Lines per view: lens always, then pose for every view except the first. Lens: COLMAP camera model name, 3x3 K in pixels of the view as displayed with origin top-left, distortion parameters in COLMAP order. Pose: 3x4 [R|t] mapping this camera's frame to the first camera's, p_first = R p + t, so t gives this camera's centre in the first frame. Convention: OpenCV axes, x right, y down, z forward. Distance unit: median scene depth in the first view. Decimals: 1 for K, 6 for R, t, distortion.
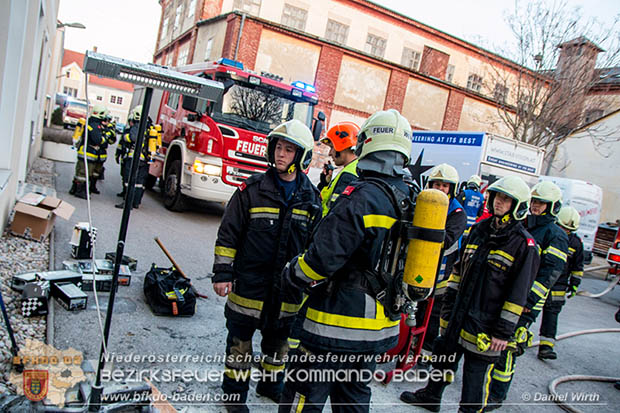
lens RADIAL K [[472.3, 0, 310.0], [0, 472.3, 210.5], [0, 0, 1]] dist [-0.096978, 0.036209]
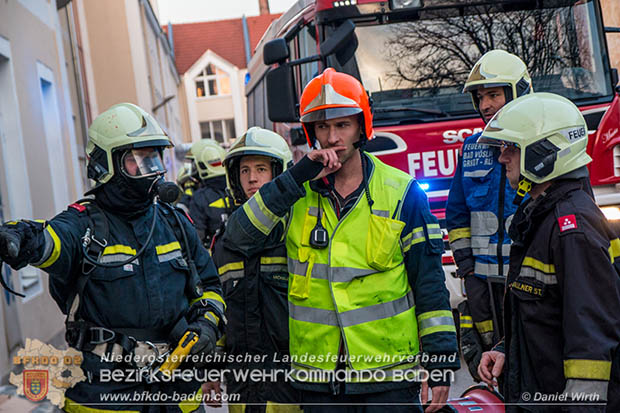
lens RADIAL K [[1499.1, 0, 311.3], [0, 1499.1, 205.5], [0, 0, 1]] dist [-0.041467, 0.000000]
pose [[0.855075, -0.290725, -0.429331, 0.285825], [0.243300, 0.956172, -0.162912, 0.073946], [0.457877, 0.034846, 0.888333, -0.157621]]
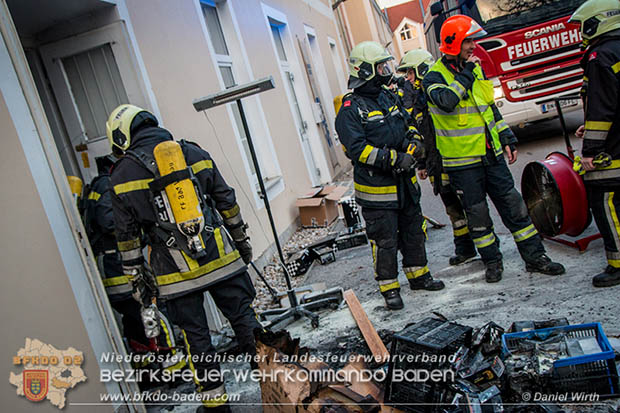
lens RADIAL K [[661.4, 0, 312.2], [0, 661.4, 207.6], [0, 0, 1]] dist [0.076106, 0.000000]
pose [[0.689386, -0.302576, -0.658176, 0.273861], [0.343247, 0.936556, -0.071029, 0.073482], [0.637910, -0.176951, 0.749506, -0.139632]]
